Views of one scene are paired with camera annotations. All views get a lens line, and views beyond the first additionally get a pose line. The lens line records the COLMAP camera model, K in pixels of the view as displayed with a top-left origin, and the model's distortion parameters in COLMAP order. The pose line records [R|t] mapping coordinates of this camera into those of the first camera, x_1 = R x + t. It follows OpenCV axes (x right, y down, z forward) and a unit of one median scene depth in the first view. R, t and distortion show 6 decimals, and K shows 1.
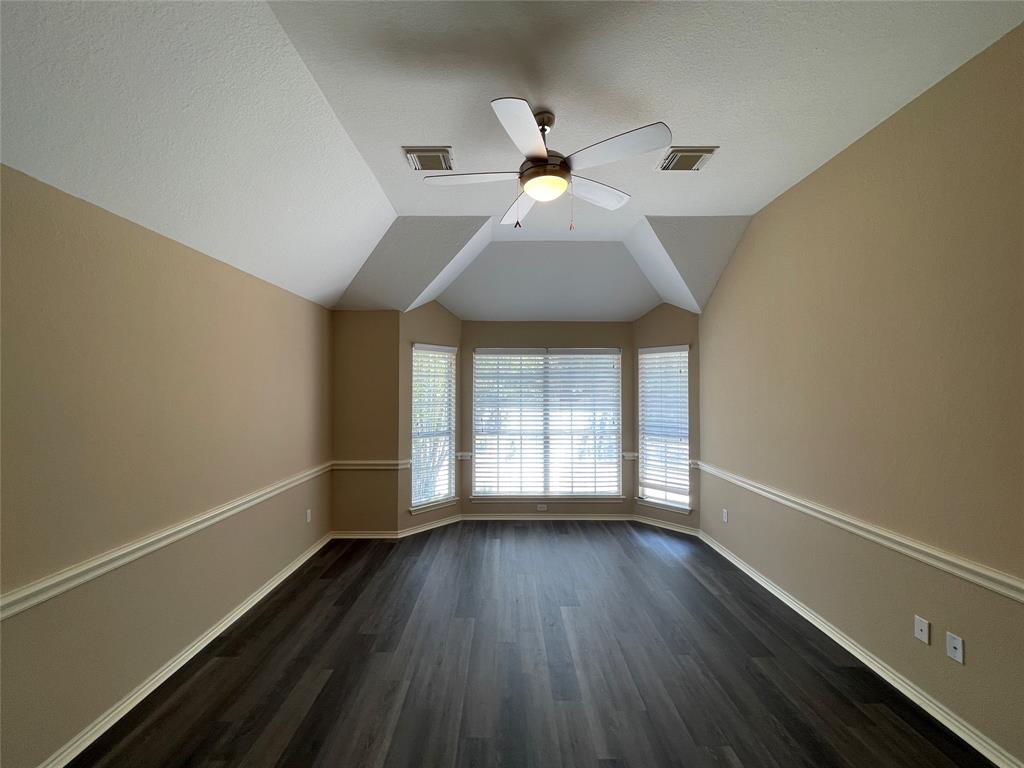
lens RADIAL K [[413.6, 0, 508.6], [0, 413.6, 384.7], [0, 0, 1]] dist [0.001506, -0.000392]
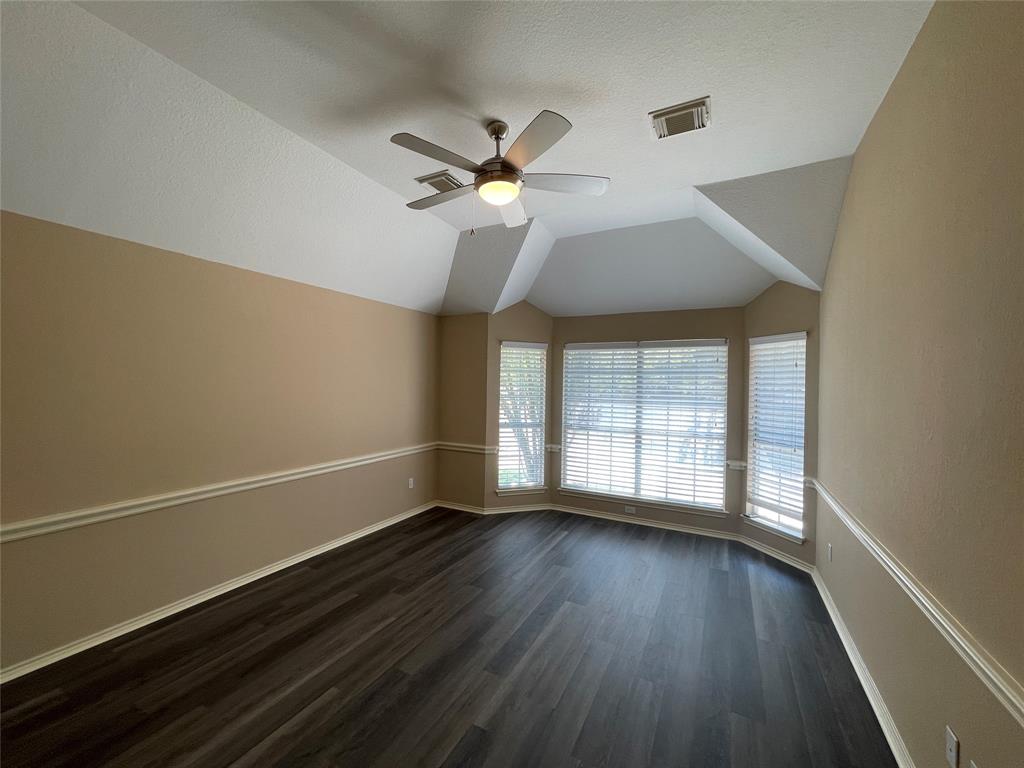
lens RADIAL K [[413.6, 0, 509.3], [0, 413.6, 384.9], [0, 0, 1]] dist [0.001506, -0.000392]
pose [[0.883399, 0.015189, -0.468375, 0.307761], [-0.010259, 0.999862, 0.013075, 0.001272], [0.468509, -0.006745, 0.883433, 0.036480]]
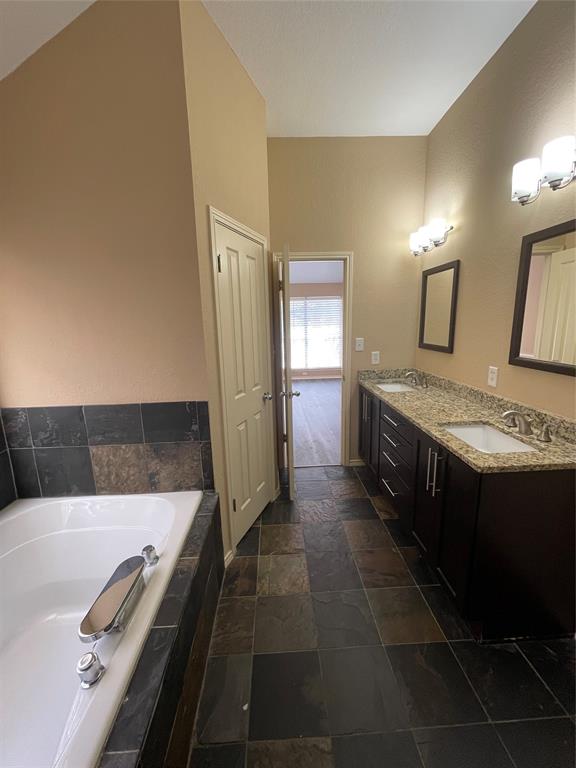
lens RADIAL K [[310.2, 0, 287.4], [0, 310.2, 379.5], [0, 0, 1]] dist [0.001506, -0.000392]
pose [[0.998962, -0.032131, 0.032277, -0.068355], [0.024926, 0.978861, 0.203001, -0.002411], [-0.038118, -0.201985, 0.978646, -0.642508]]
